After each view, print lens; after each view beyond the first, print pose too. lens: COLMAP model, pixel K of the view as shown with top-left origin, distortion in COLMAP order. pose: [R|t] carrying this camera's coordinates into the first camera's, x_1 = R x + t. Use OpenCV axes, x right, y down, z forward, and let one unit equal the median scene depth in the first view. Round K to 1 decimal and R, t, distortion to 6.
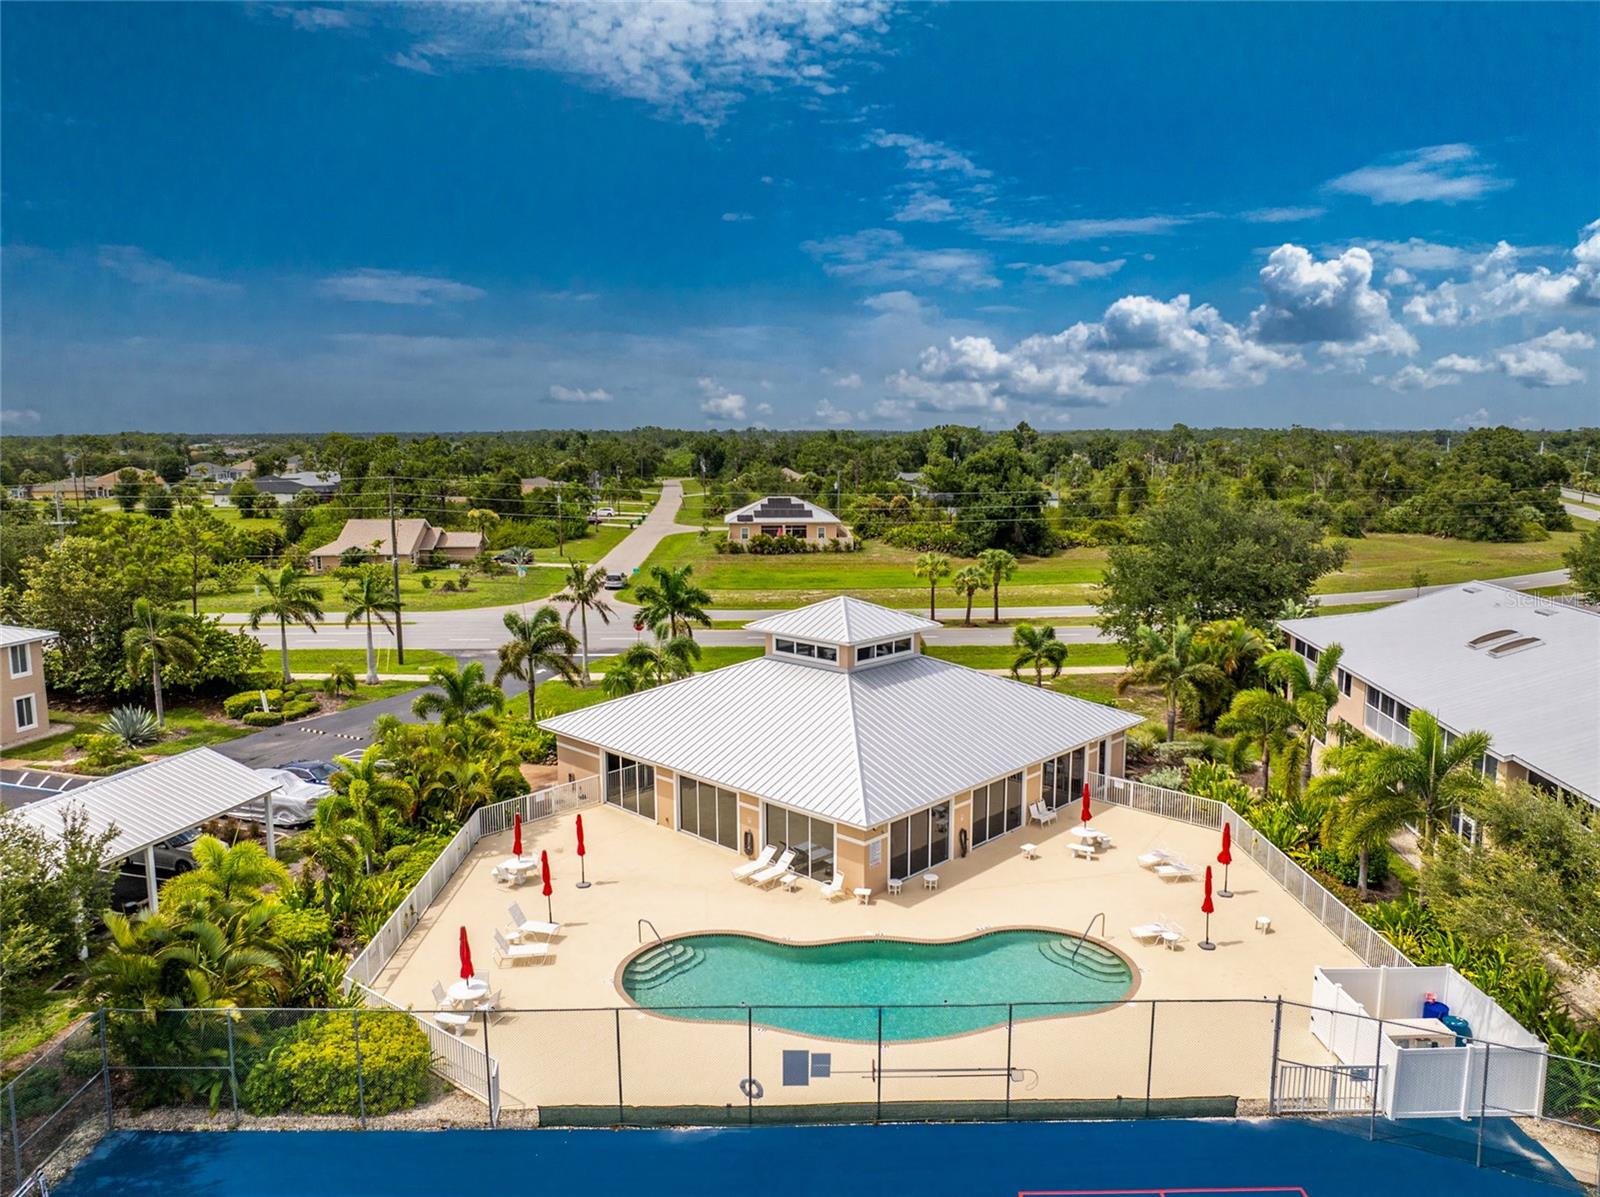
lens RADIAL K [[1120.3, 0, 800.0], [0, 1120.3, 598.5], [0, 0, 1]] dist [-0.039292, 0.004458]
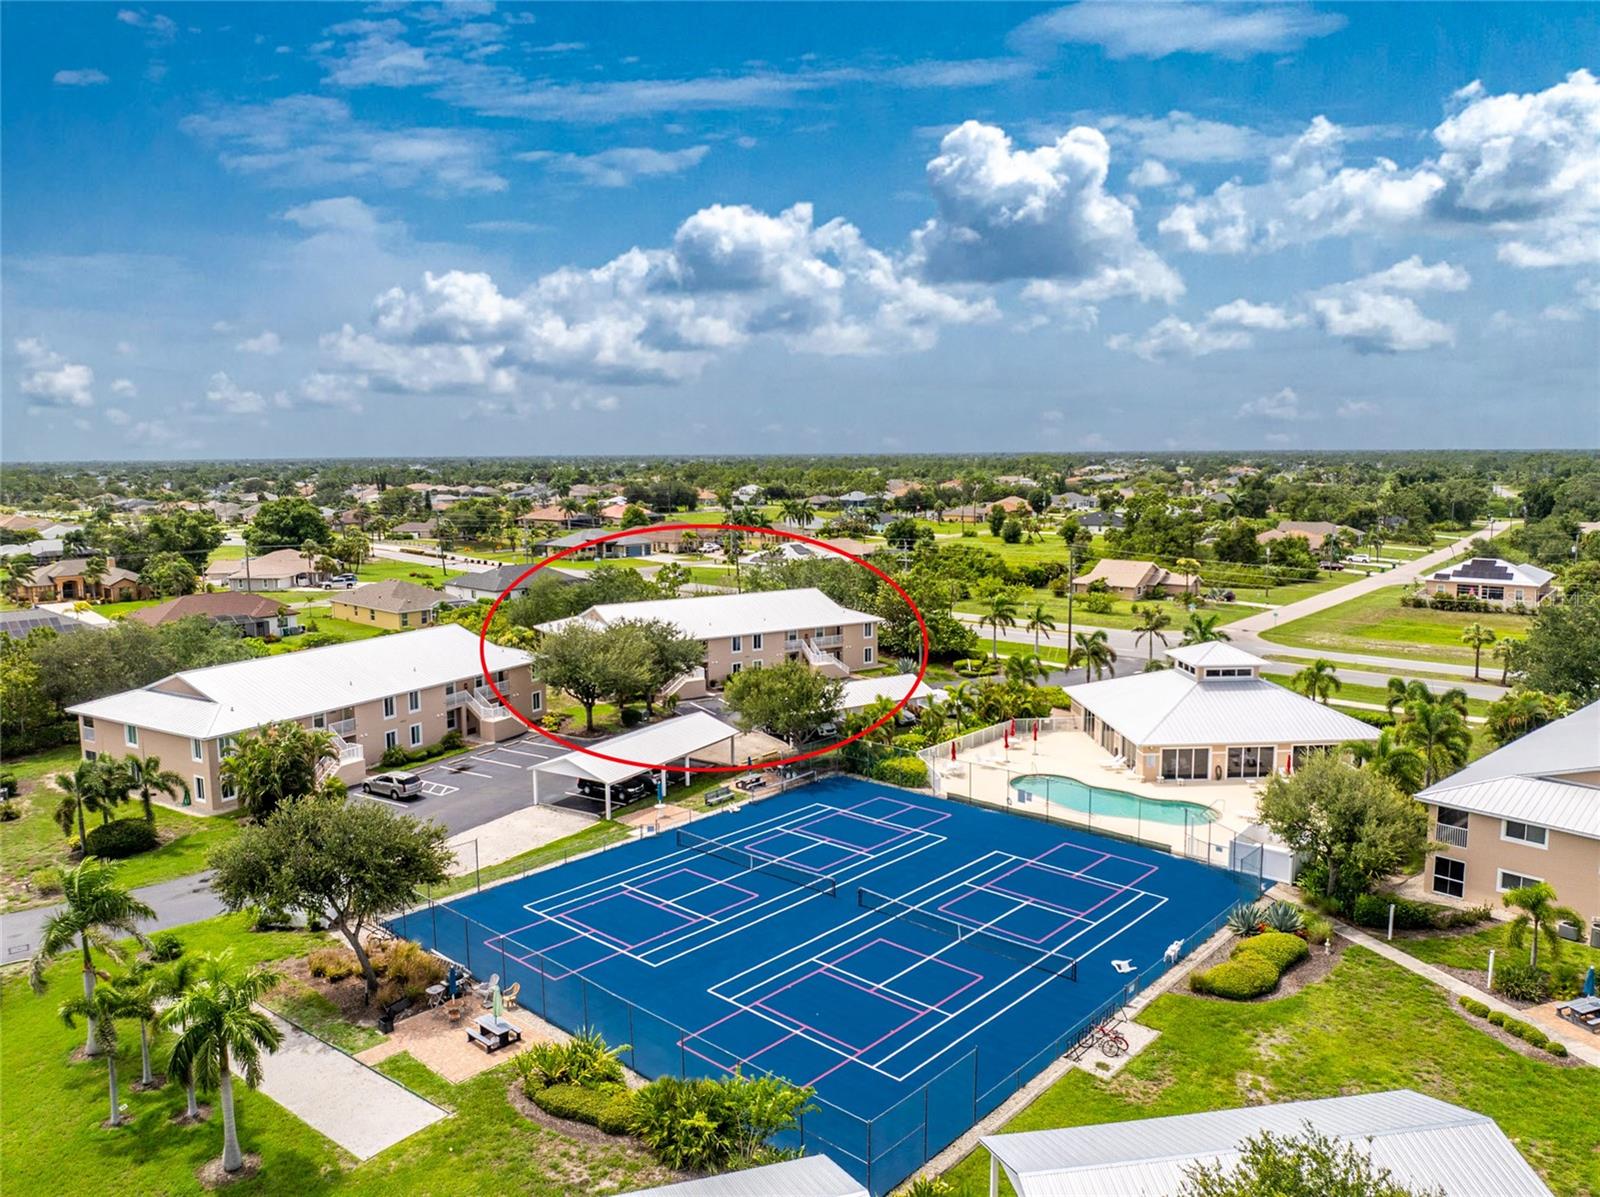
lens RADIAL K [[1117.9, 0, 797.8], [0, 1117.9, 600.6], [0, 0, 1]] dist [-0.040659, -0.002286]
pose [[0.723526, 0.085810, -0.684943, 0.559883], [-0.093724, 0.995267, 0.025685, -0.036653], [0.683905, 0.045612, 0.728144, -0.561089]]
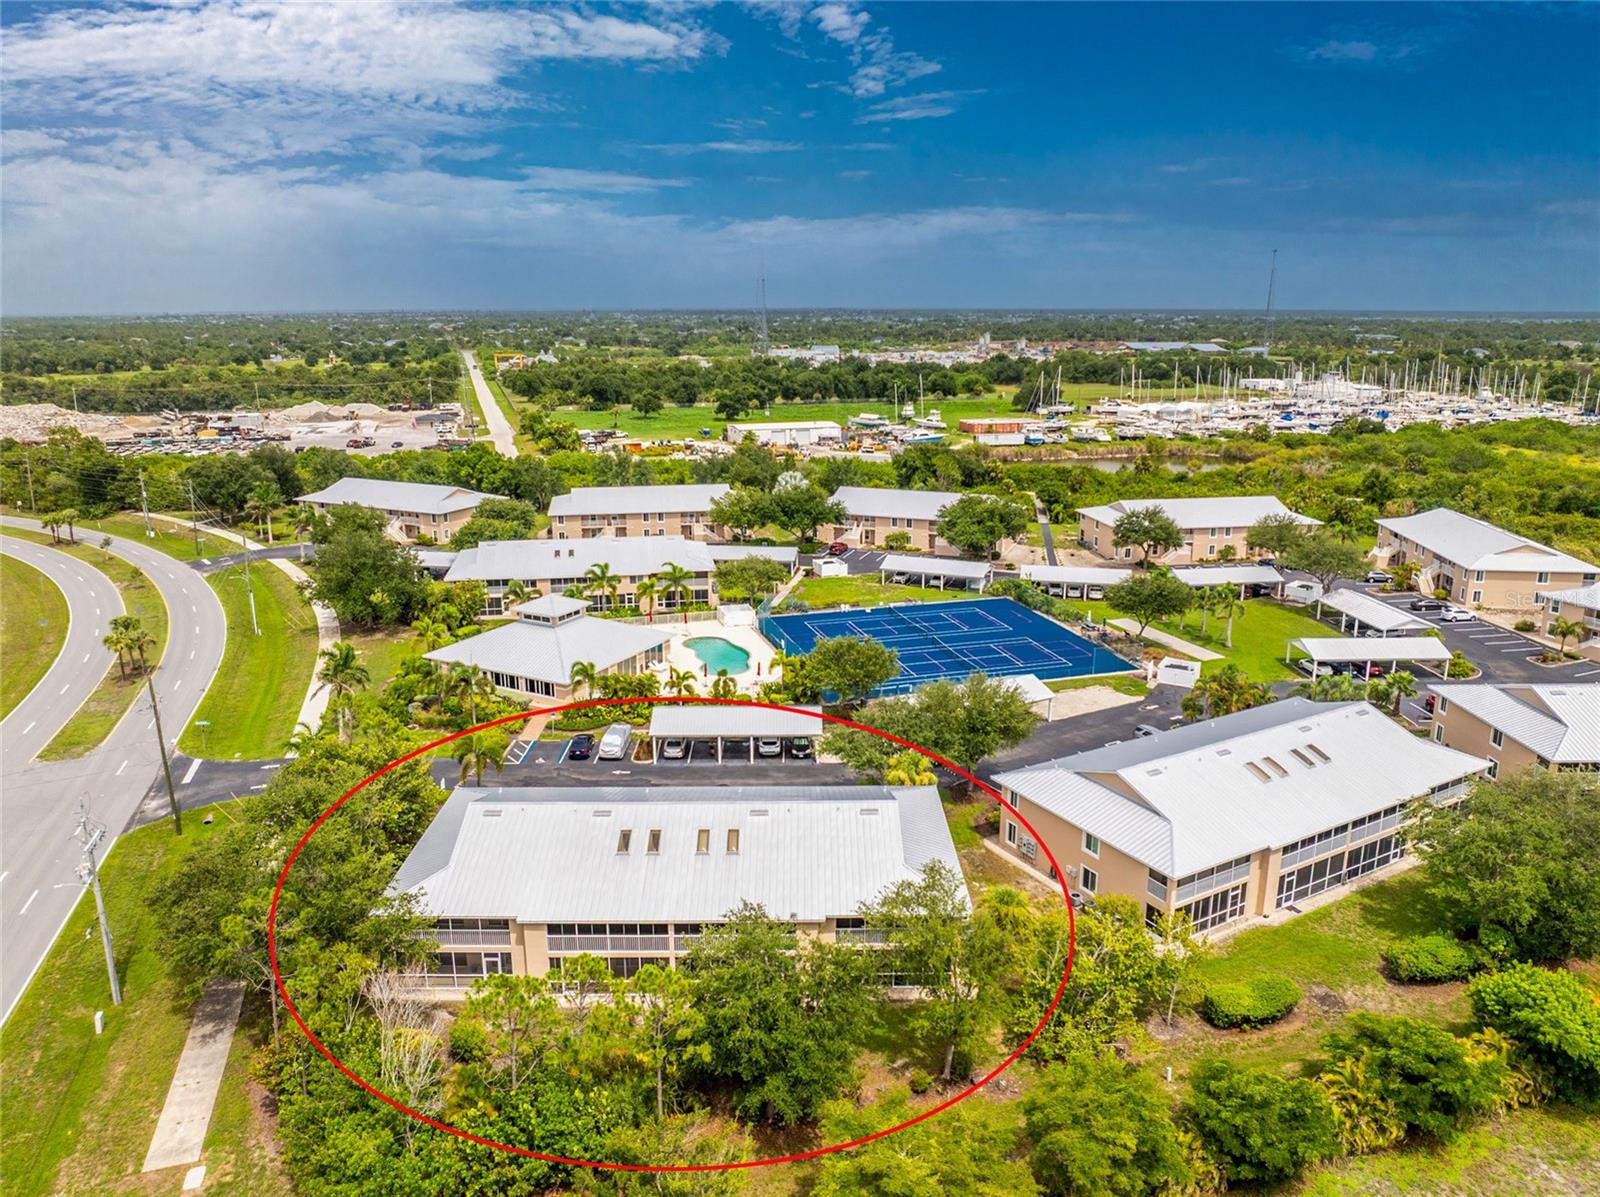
lens RADIAL K [[1117.9, 0, 797.8], [0, 1117.9, 600.6], [0, 0, 1]] dist [-0.040659, -0.002286]
pose [[-0.267370, -0.236951, 0.934006, -1.738454], [0.141576, 0.949115, 0.281312, -0.433046], [-0.953137, 0.207447, -0.220218, 0.751062]]
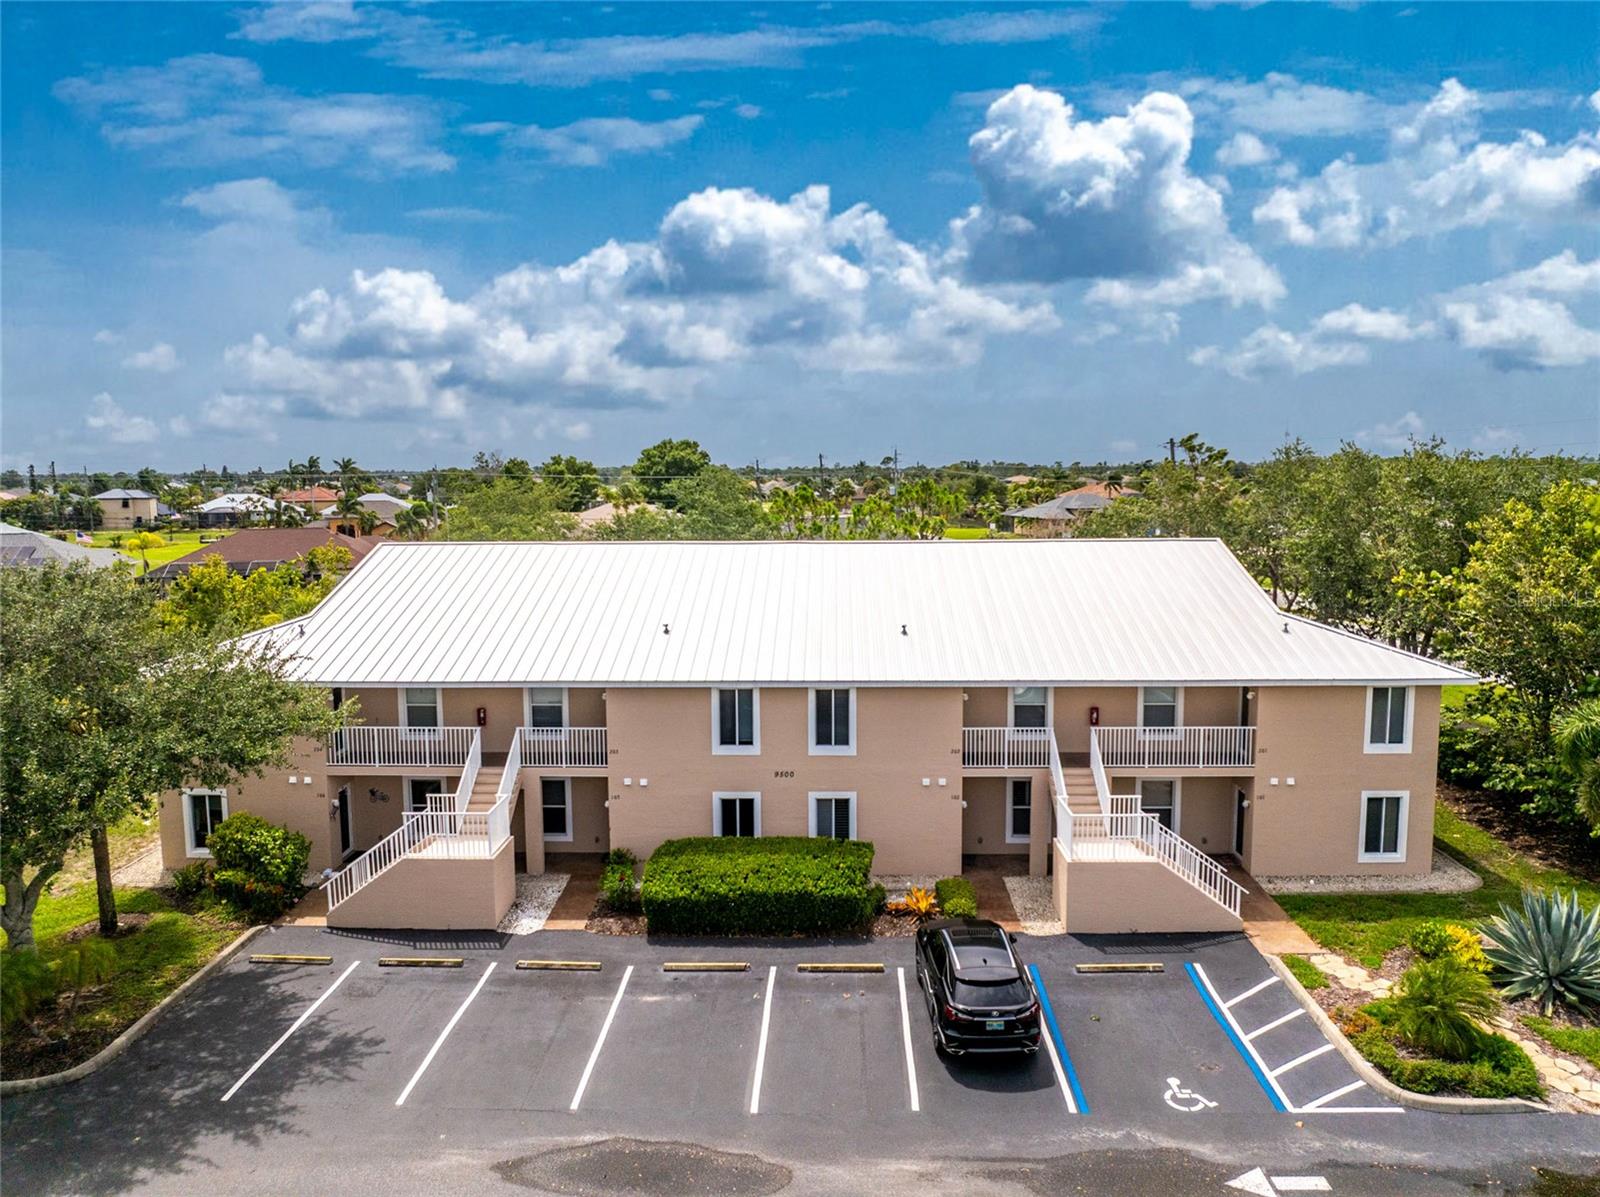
lens RADIAL K [[1120.3, 0, 800.0], [0, 1120.3, 598.5], [0, 0, 1]] dist [-0.039292, 0.004458]
pose [[0.228466, 0.109789, -0.967342, -0.256979], [-0.133566, 0.987760, 0.080561, -0.000436], [0.964346, 0.110798, 0.240334, 0.531041]]
